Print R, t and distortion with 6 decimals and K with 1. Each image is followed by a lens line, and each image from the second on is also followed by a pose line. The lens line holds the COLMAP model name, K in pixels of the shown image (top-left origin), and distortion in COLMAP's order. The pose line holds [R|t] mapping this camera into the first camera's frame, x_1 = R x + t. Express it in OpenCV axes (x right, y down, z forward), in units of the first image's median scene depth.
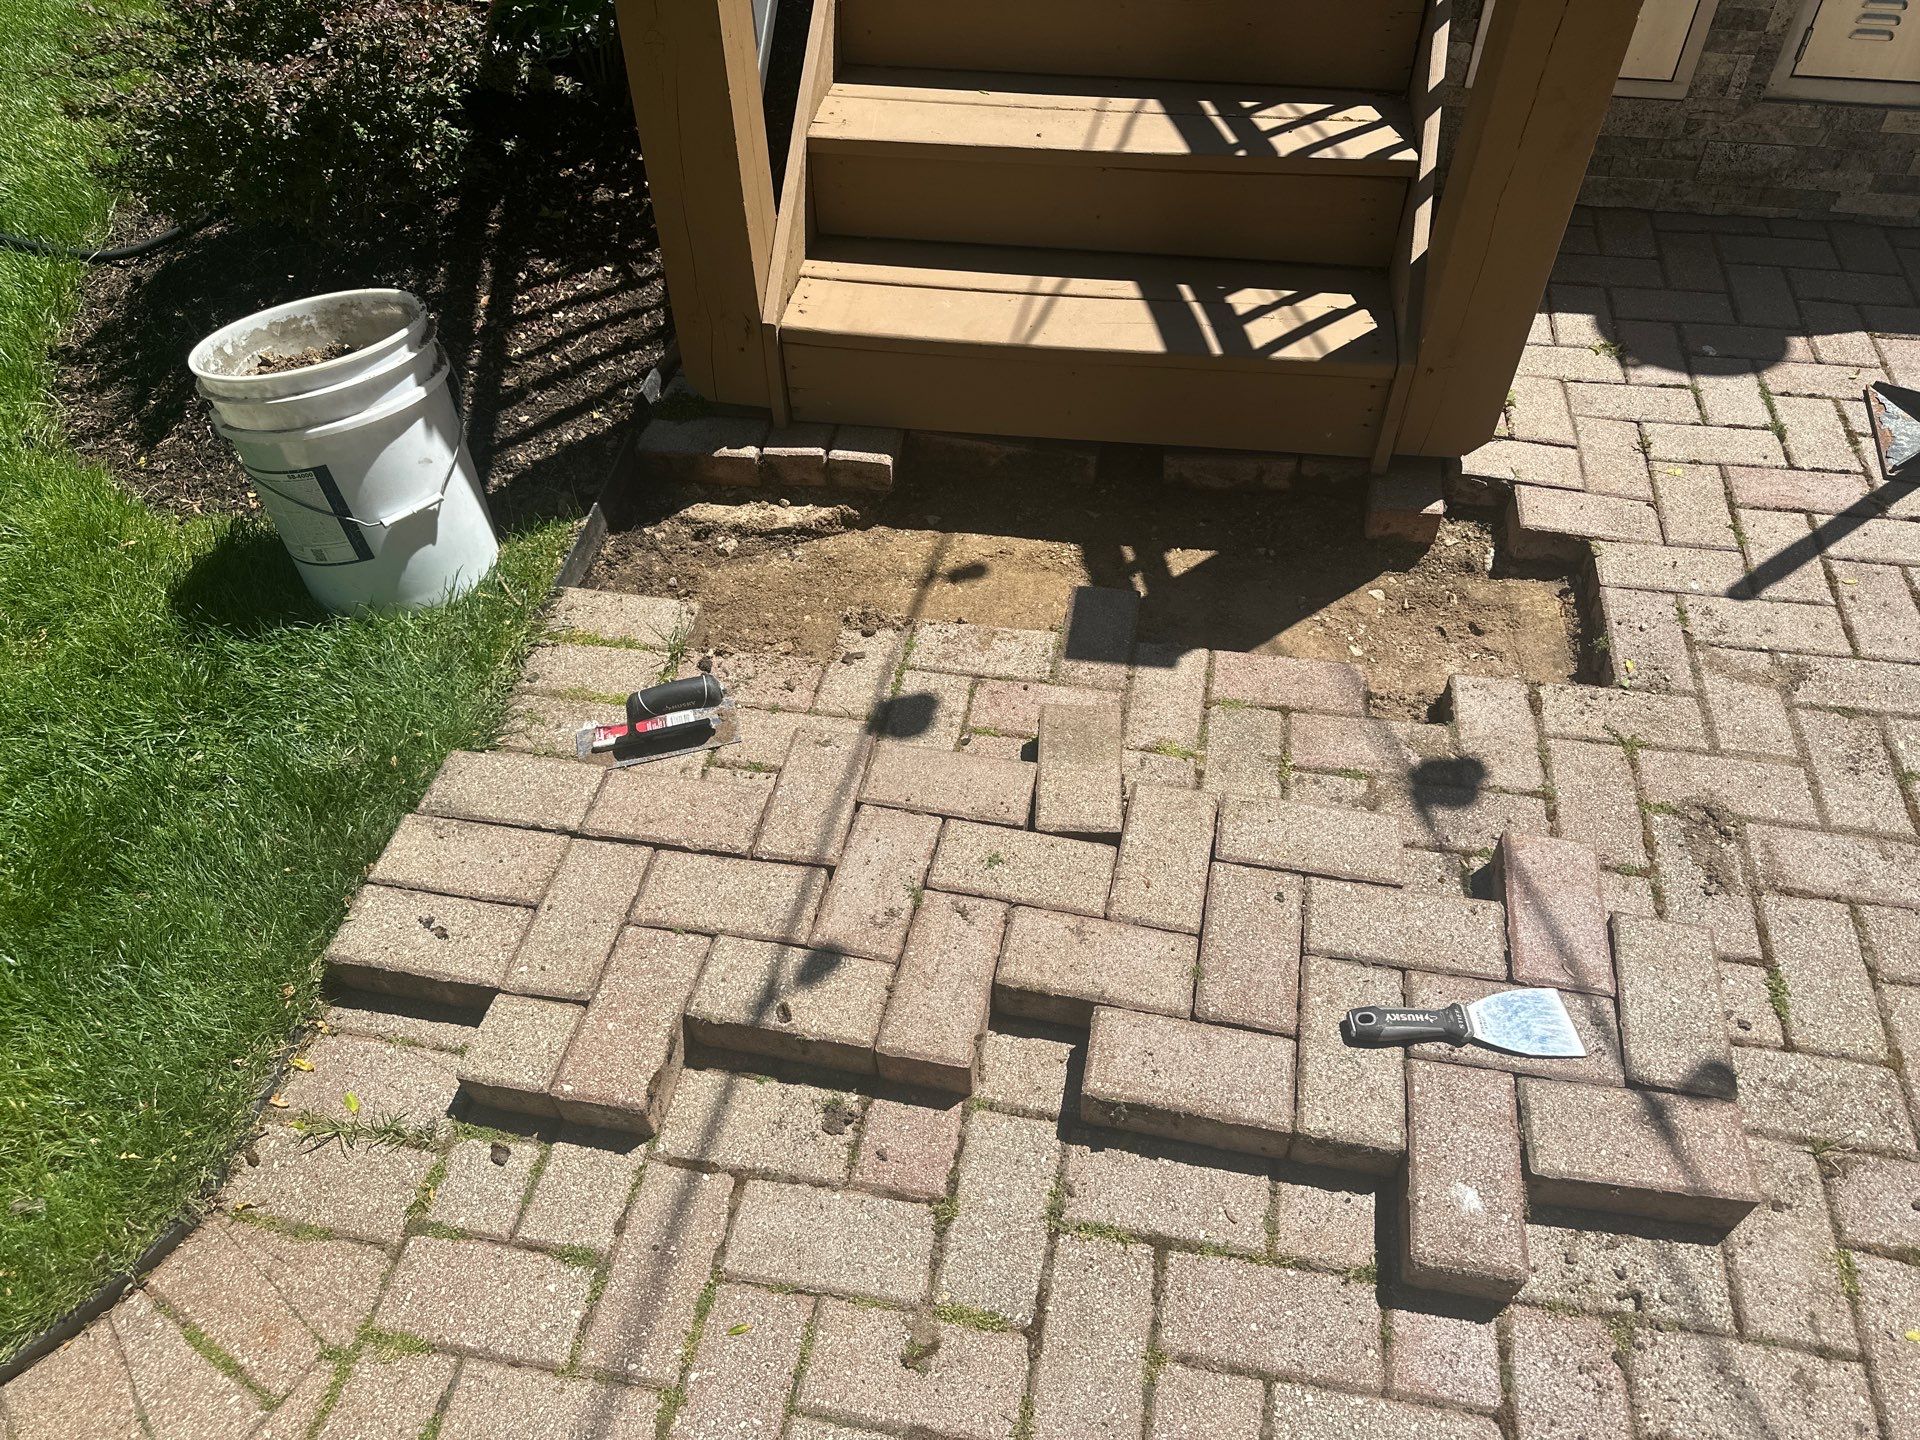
lens RADIAL K [[1373.4, 0, 960.0], [0, 1373.4, 720.0], [0, 0, 1]] dist [0.130286, -0.236547]
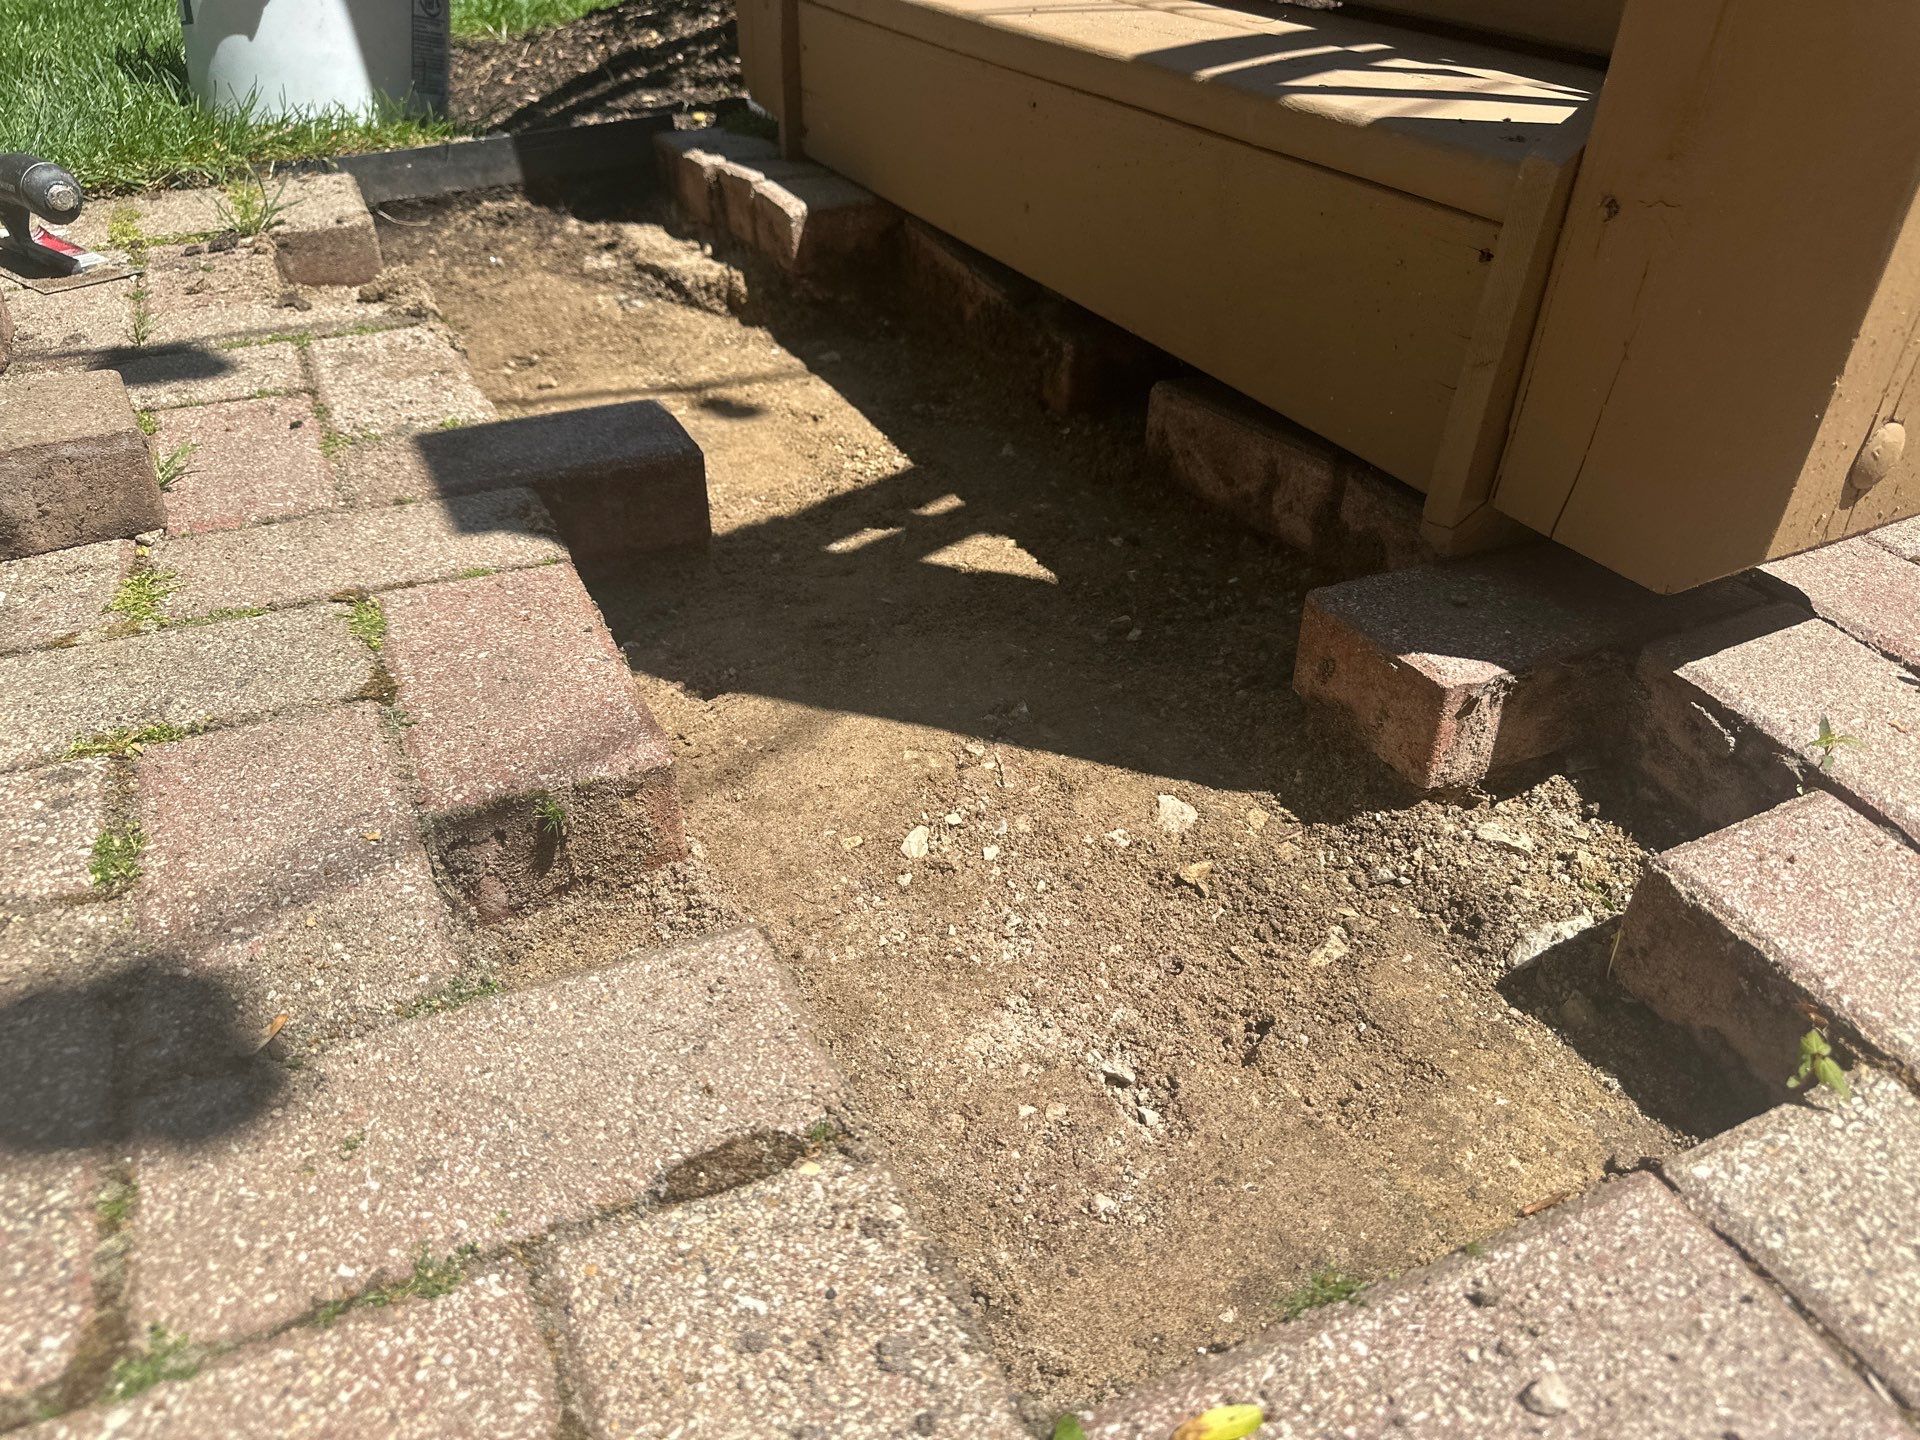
lens RADIAL K [[1373.4, 0, 960.0], [0, 1373.4, 720.0], [0, 0, 1]] dist [0.130286, -0.236547]
pose [[0.586765, 0.483647, -0.649455, 0.453682], [-0.614040, 0.788605, 0.032503, -0.083355], [0.527884, 0.379720, 0.759705, 0.680970]]
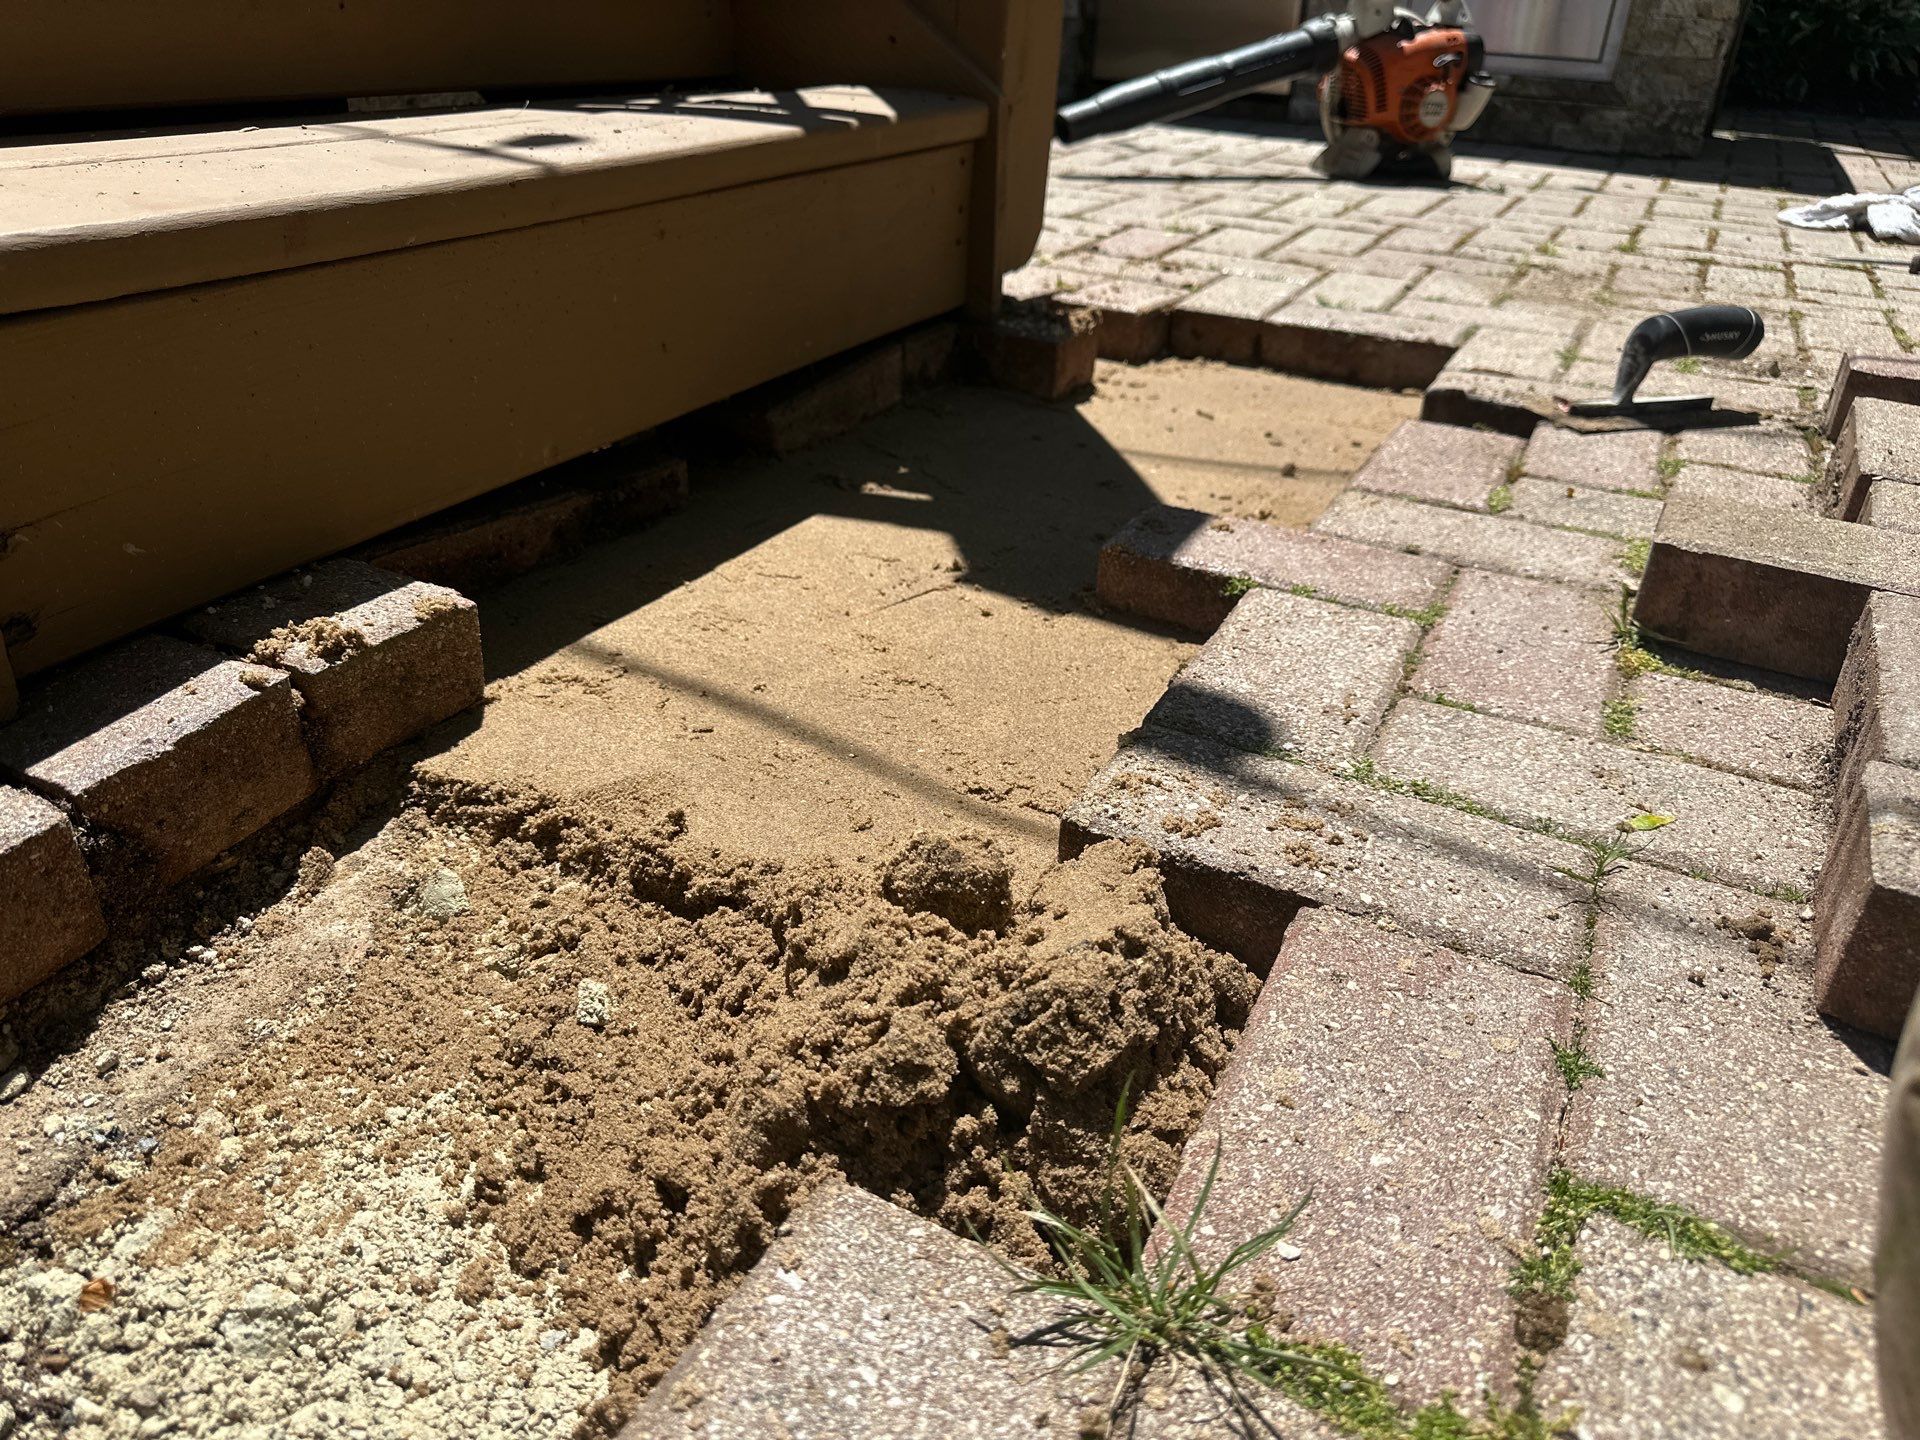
lens RADIAL K [[1373.4, 0, 960.0], [0, 1373.4, 720.0], [0, 0, 1]] dist [0.130286, -0.236547]
pose [[0.284706, -0.416787, 0.863268, -0.303868], [0.657080, 0.740548, 0.140833, -0.136319], [-0.697989, 0.527140, 0.484701, 0.779548]]
